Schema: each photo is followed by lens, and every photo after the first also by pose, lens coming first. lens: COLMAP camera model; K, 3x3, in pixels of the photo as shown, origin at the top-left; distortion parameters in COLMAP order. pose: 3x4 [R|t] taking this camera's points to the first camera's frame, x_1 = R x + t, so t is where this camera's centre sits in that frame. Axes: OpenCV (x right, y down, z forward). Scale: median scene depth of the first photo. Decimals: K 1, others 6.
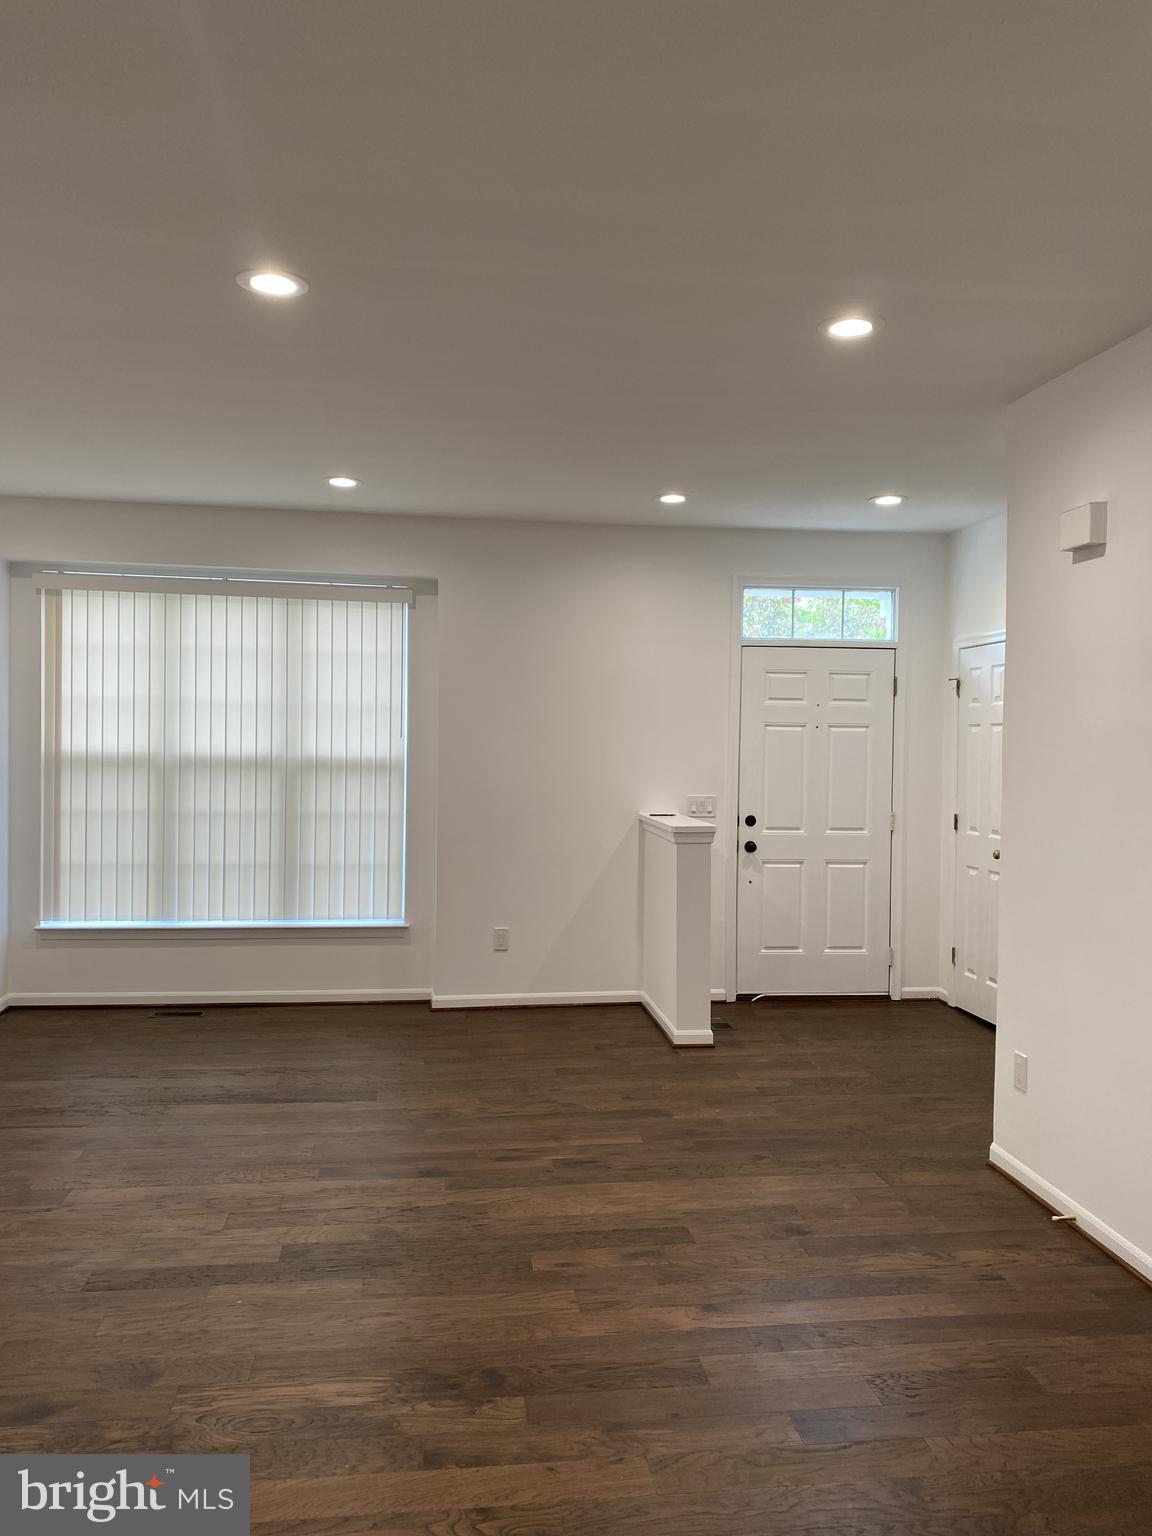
lens RADIAL K [[1165.3, 0, 576.0], [0, 1165.3, 768.0], [0, 0, 1]] dist [0.076102, -0.084294]
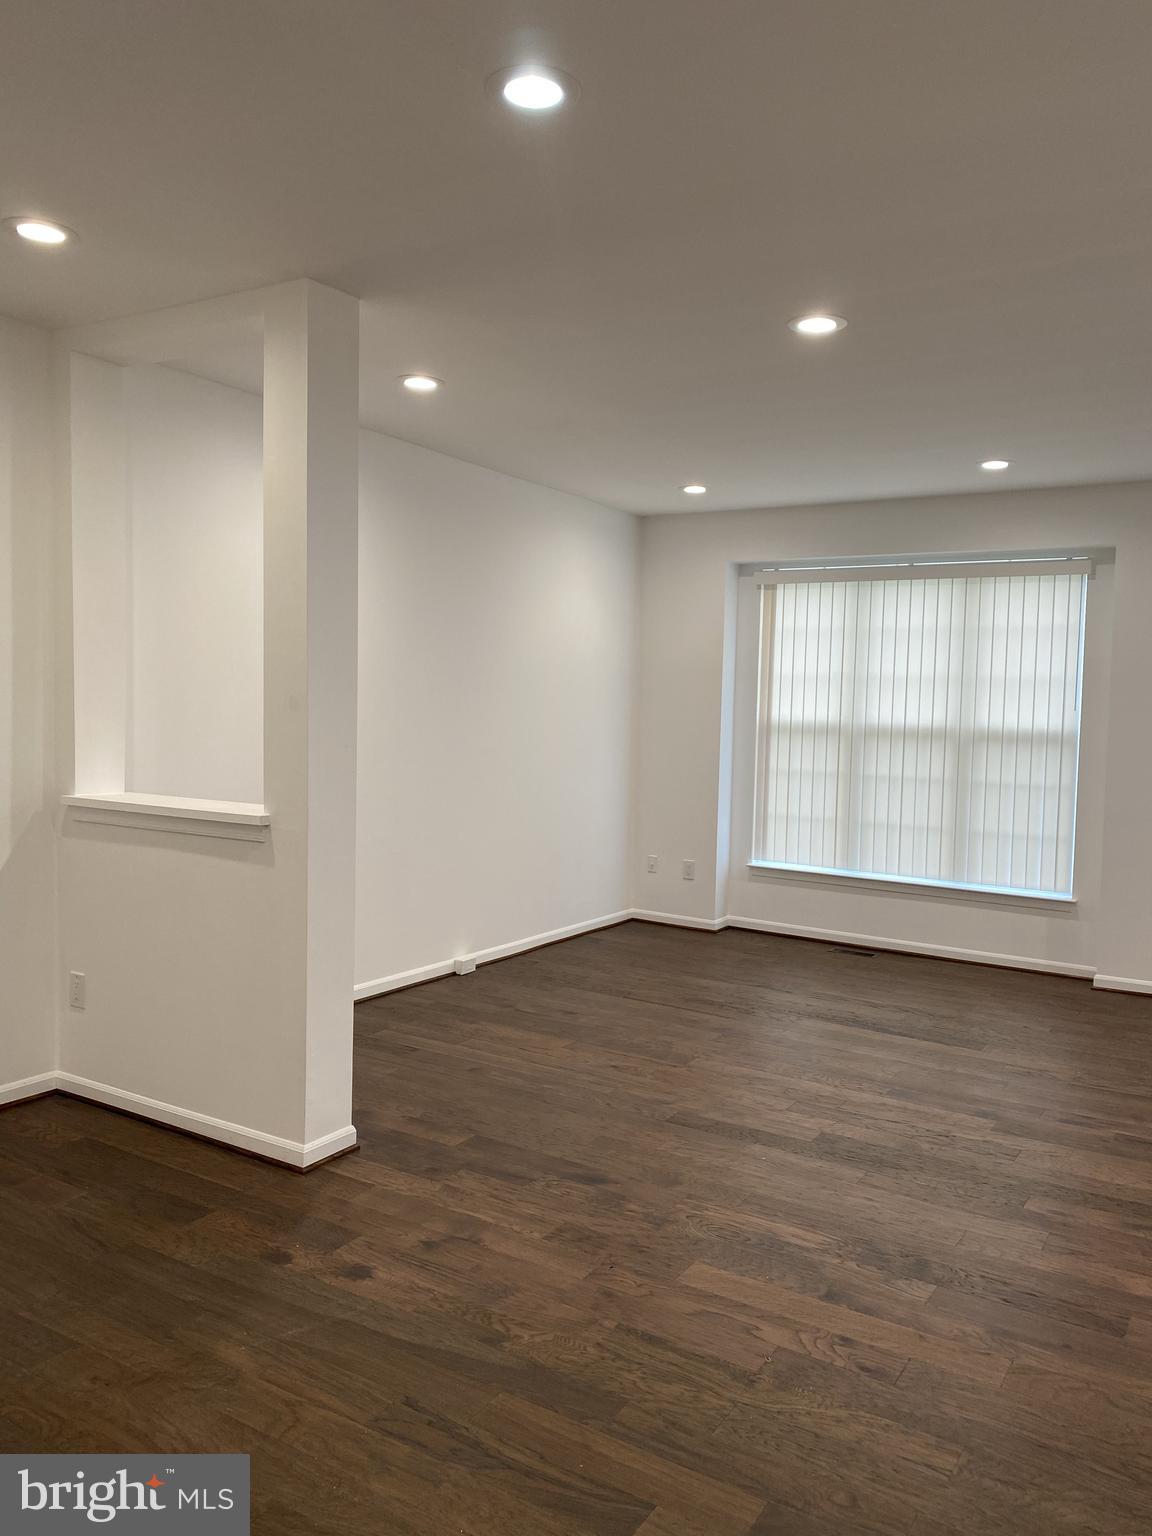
lens RADIAL K [[1161.5, 0, 576.0], [0, 1161.5, 768.0], [0, 0, 1]] dist [0.029260, -0.032938]
pose [[0.769994, 0.039513, -0.636826, 0.238016], [-0.025979, 0.999194, 0.030585, 0.005241], [0.637522, -0.007006, 0.770400, -0.052066]]
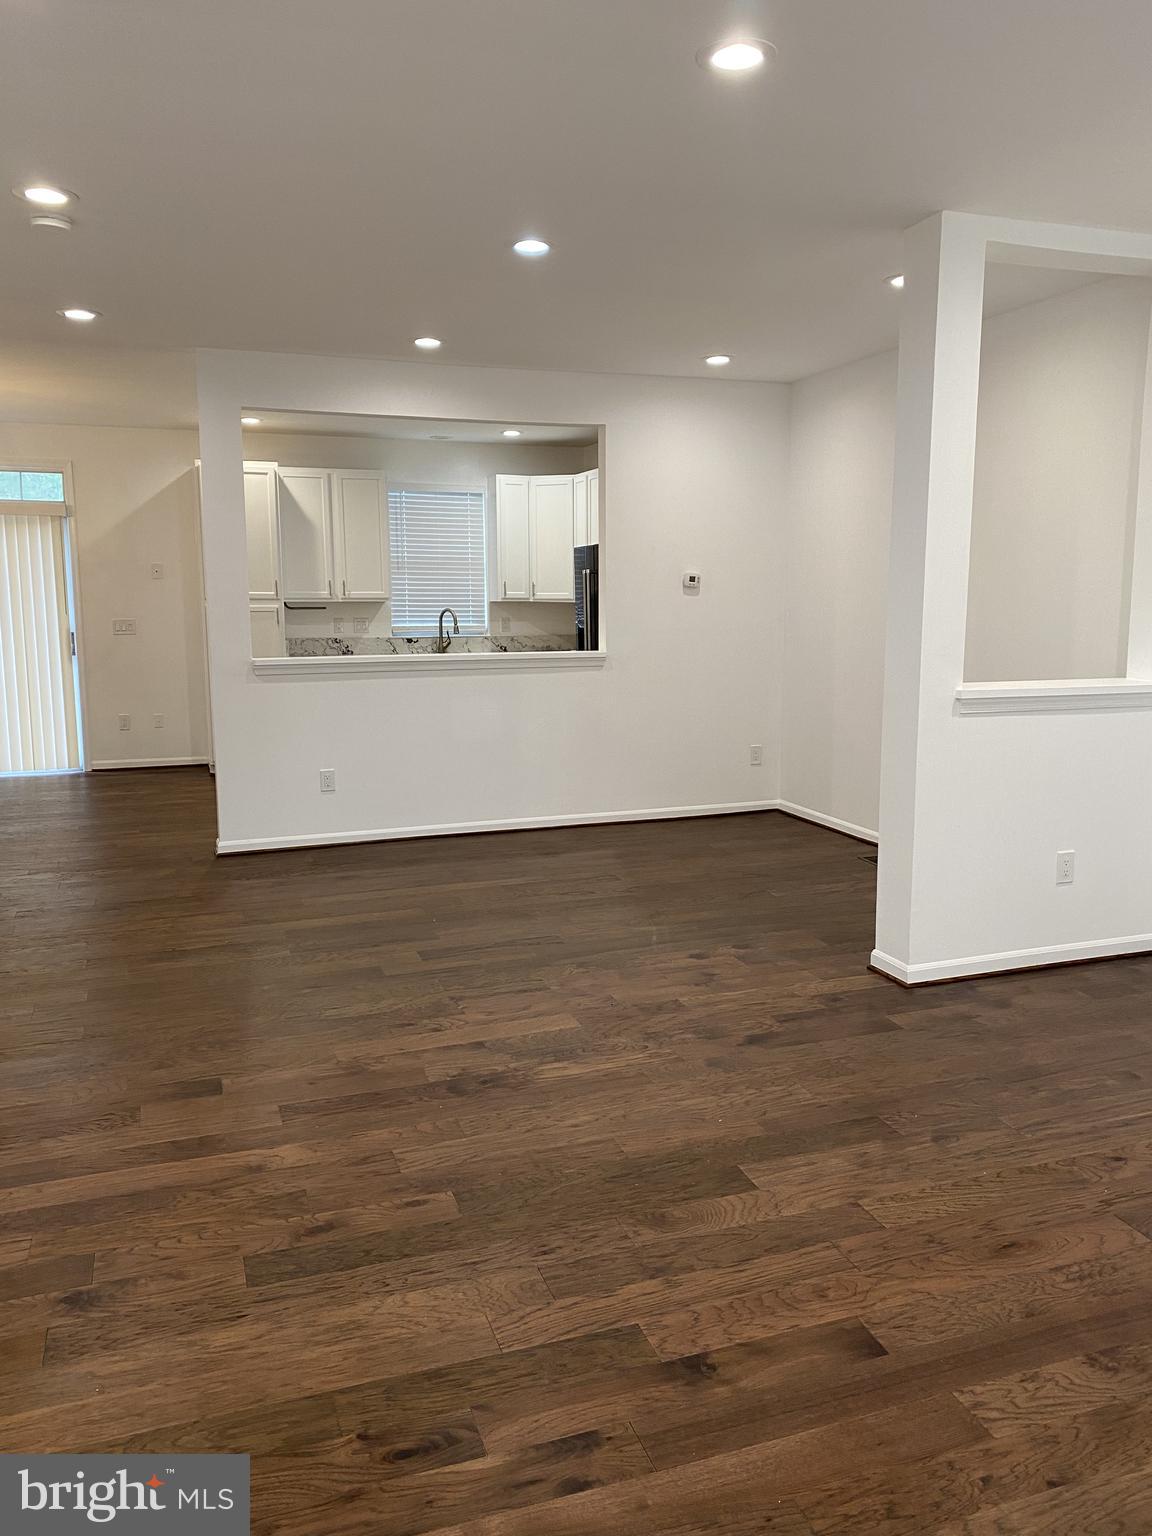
lens RADIAL K [[1161.5, 0, 576.0], [0, 1161.5, 768.0], [0, 0, 1]] dist [0.029260, -0.032938]
pose [[-0.978297, 0.013107, -0.206790, 0.036615], [-0.023283, 0.984723, 0.172563, -0.023268], [0.205893, 0.173633, -0.963047, 1.379437]]
